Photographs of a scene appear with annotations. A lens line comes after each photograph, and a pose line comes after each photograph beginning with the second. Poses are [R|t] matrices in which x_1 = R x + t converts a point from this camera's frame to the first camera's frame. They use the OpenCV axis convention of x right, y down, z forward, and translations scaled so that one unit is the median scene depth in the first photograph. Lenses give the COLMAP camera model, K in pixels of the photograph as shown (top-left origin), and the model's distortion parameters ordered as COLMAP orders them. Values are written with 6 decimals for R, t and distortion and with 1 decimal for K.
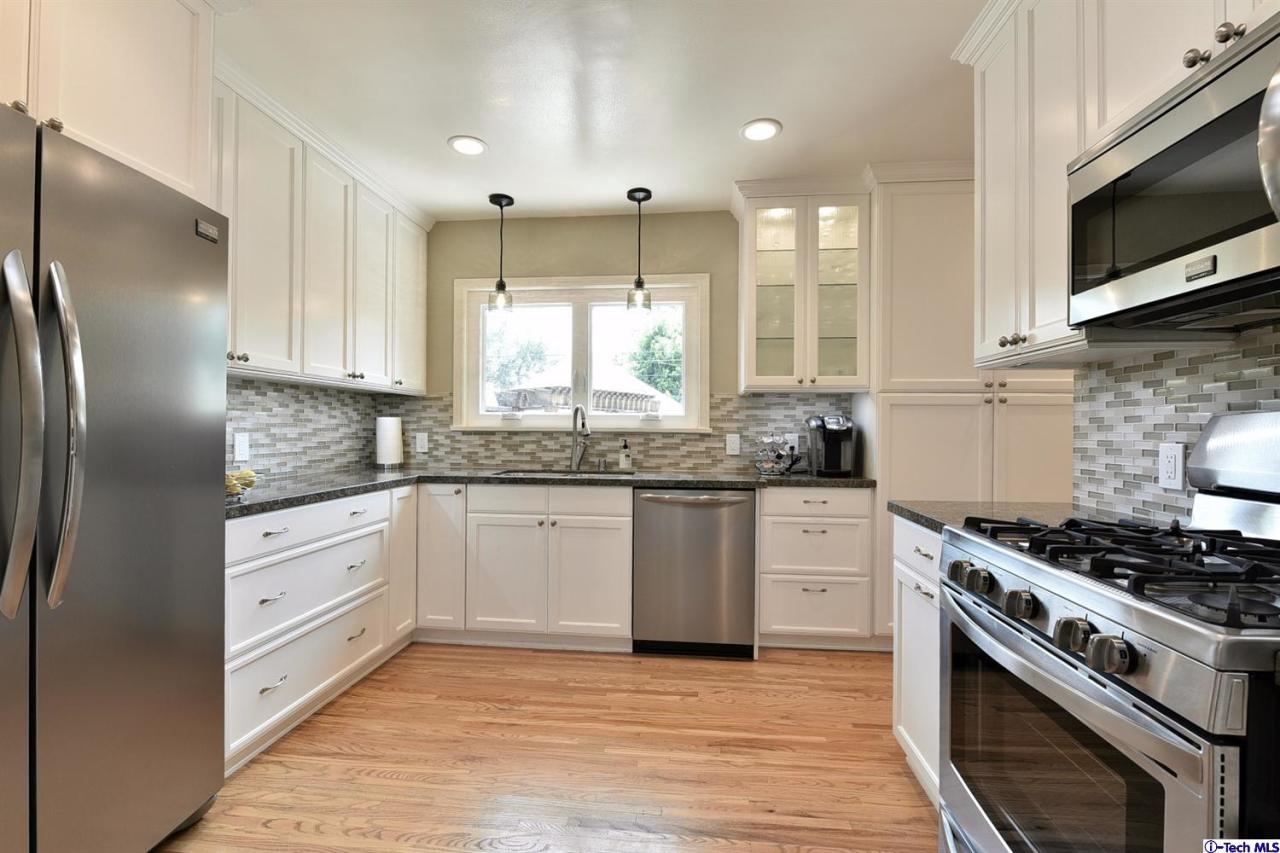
lens RADIAL K [[565.7, 0, 640.9], [0, 565.7, 427.3], [0, 0, 1]] dist [-0.005256, -0.000522]
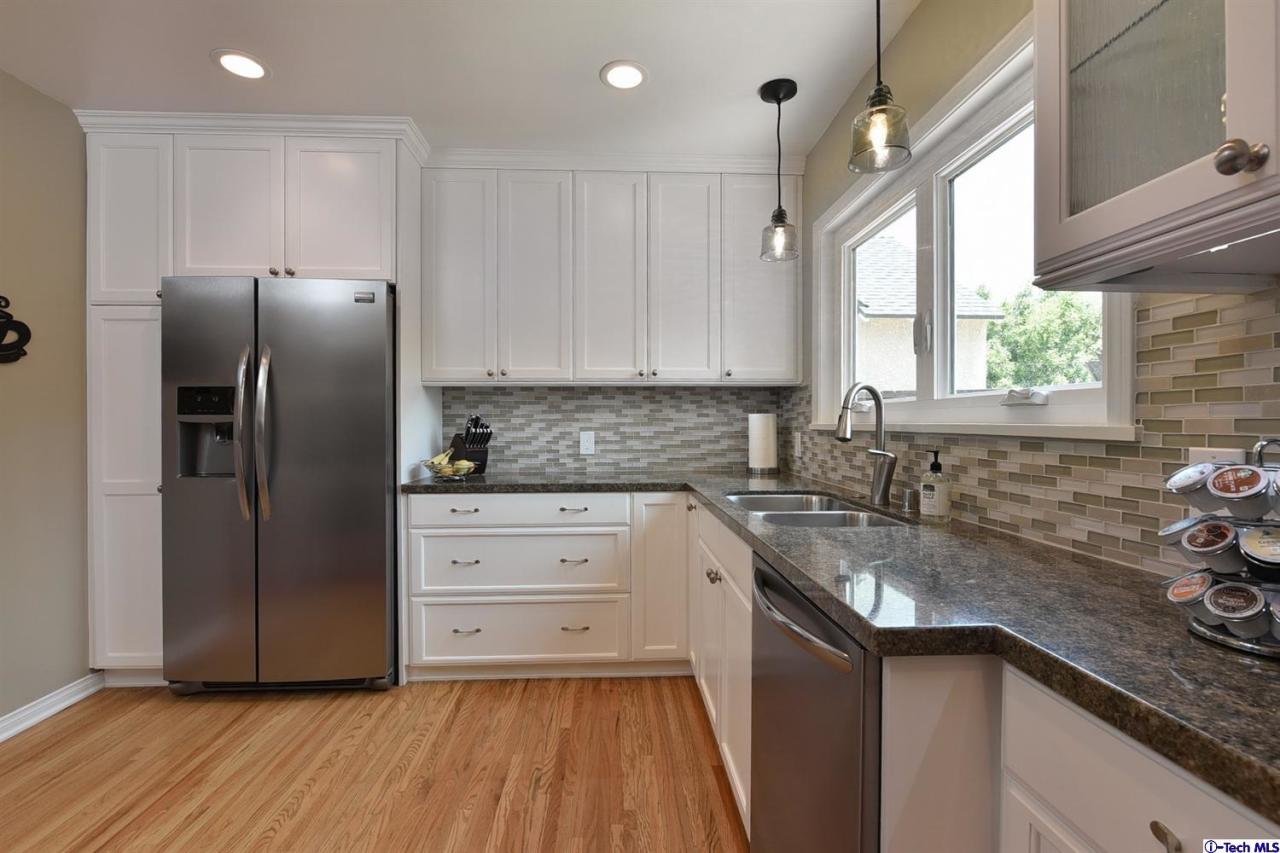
lens RADIAL K [[565.7, 0, 633.3], [0, 565.7, 427.8], [0, 0, 1]] dist [-0.005256, -0.000522]
pose [[0.144034, 0.000251, -0.989573, 0.432306], [0.006109, 0.999981, 0.001143, 0.001344], [0.989554, -0.006210, 0.144029, 0.787201]]
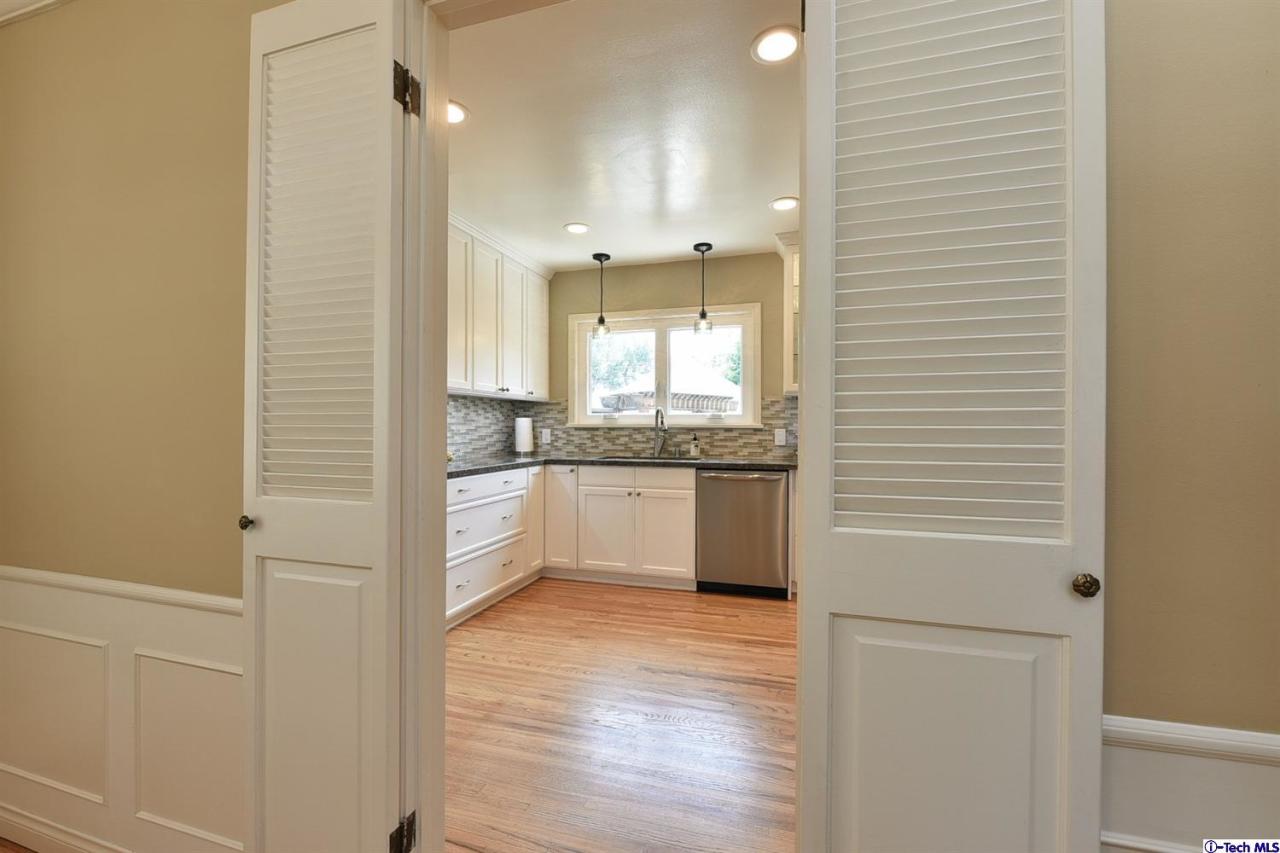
lens RADIAL K [[545.7, 0, 638.8], [0, 545.7, 427.0], [0, 0, 1]] dist [0.000906, -0.000032]
pose [[0.981813, -0.004799, -0.189792, 0.095280], [0.005617, 0.999977, 0.003772, 0.001244], [0.189770, -0.004769, 0.981817, -0.292745]]
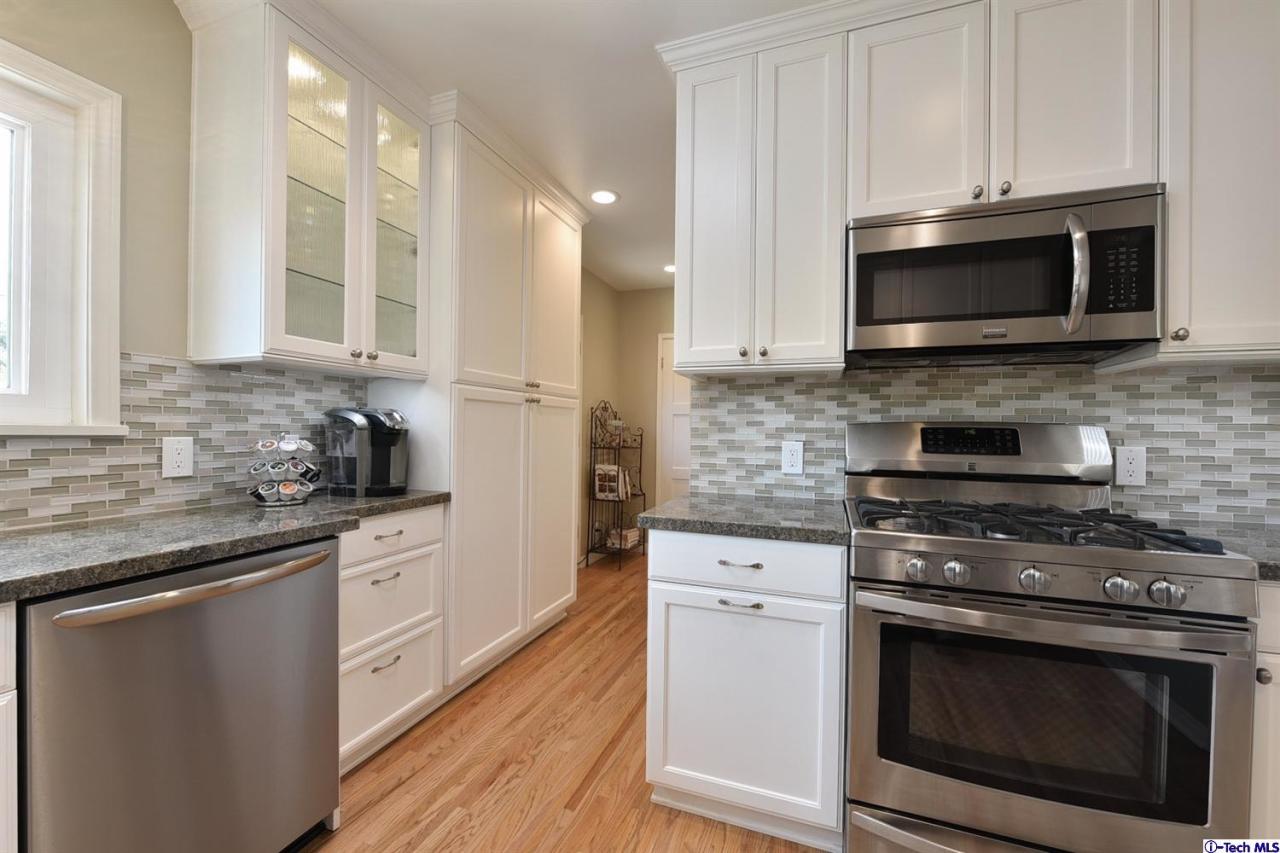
lens RADIAL K [[510.3, 0, 637.8], [0, 510.3, 429.3], [0, 0, 1]] dist [-0.002648, -0.000060]
pose [[0.246829, -0.003495, 0.969053, -0.208055], [-0.012166, 0.999904, 0.006705, -0.003309], [-0.968983, -0.013445, 0.246763, 0.542508]]
